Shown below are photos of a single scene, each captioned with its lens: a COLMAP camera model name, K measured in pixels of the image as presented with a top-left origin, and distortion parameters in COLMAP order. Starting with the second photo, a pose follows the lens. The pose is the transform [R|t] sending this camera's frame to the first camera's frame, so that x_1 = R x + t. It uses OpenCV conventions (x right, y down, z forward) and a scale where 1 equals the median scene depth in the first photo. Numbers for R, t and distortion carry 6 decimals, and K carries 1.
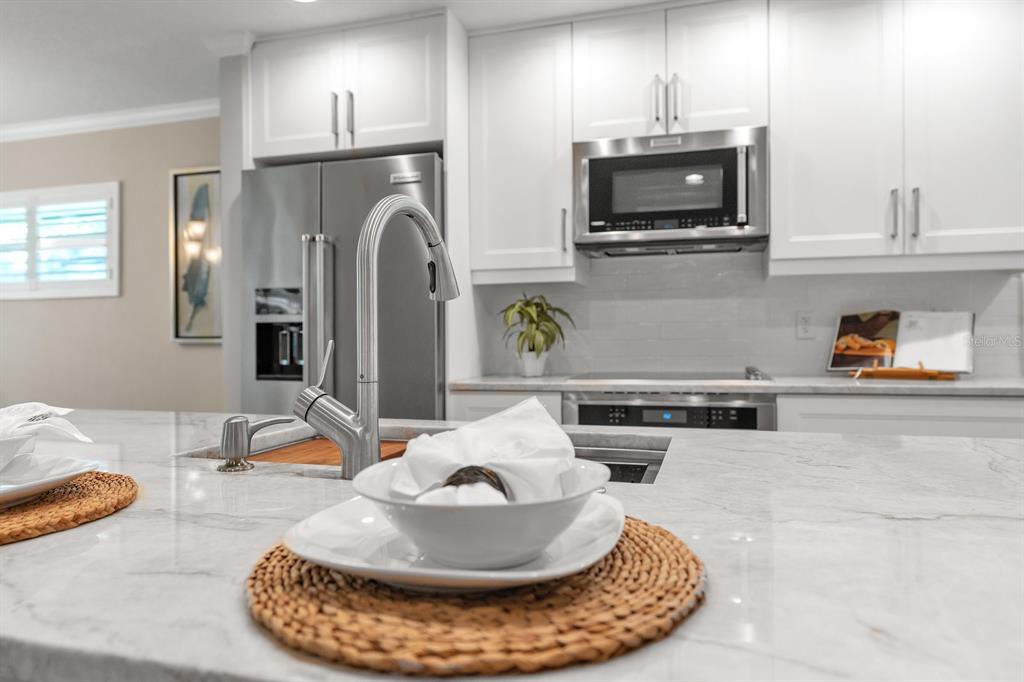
lens RADIAL K [[702.8, 0, 510.3], [0, 702.8, 339.6], [0, 0, 1]] dist [-0.000396, -0.000042]
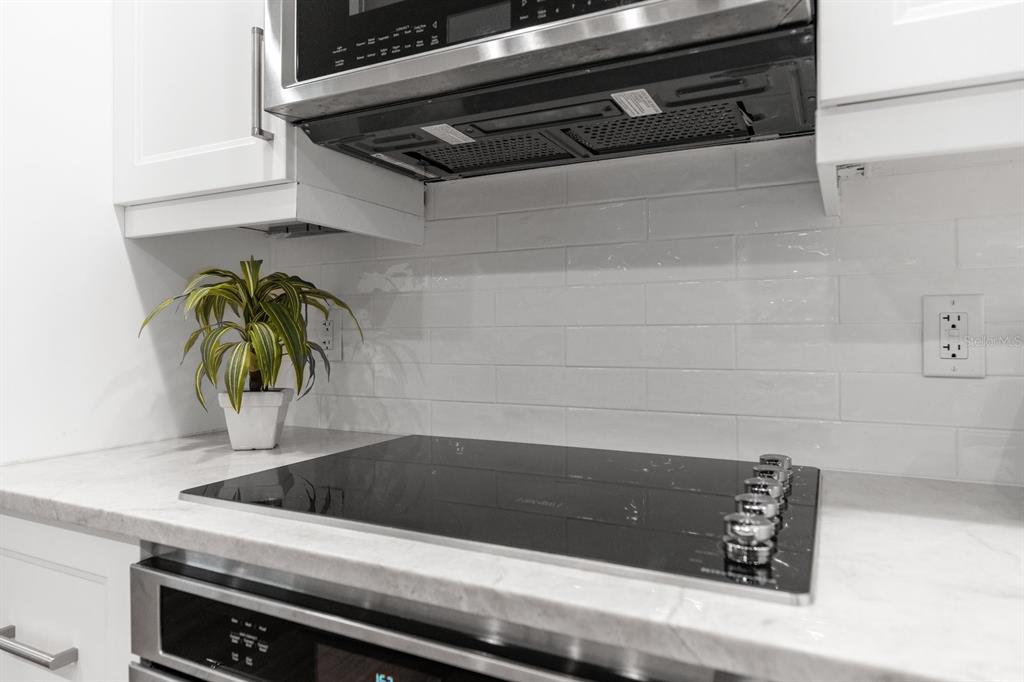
lens RADIAL K [[648.6, 0, 512.5], [0, 648.6, 336.8], [0, 0, 1]] dist [0.001973, 0.000958]
pose [[0.982776, 0.011193, -0.184462, 0.289415], [-0.010483, 0.999933, 0.004824, -0.022071], [0.184504, -0.002807, 0.982828, 0.701354]]
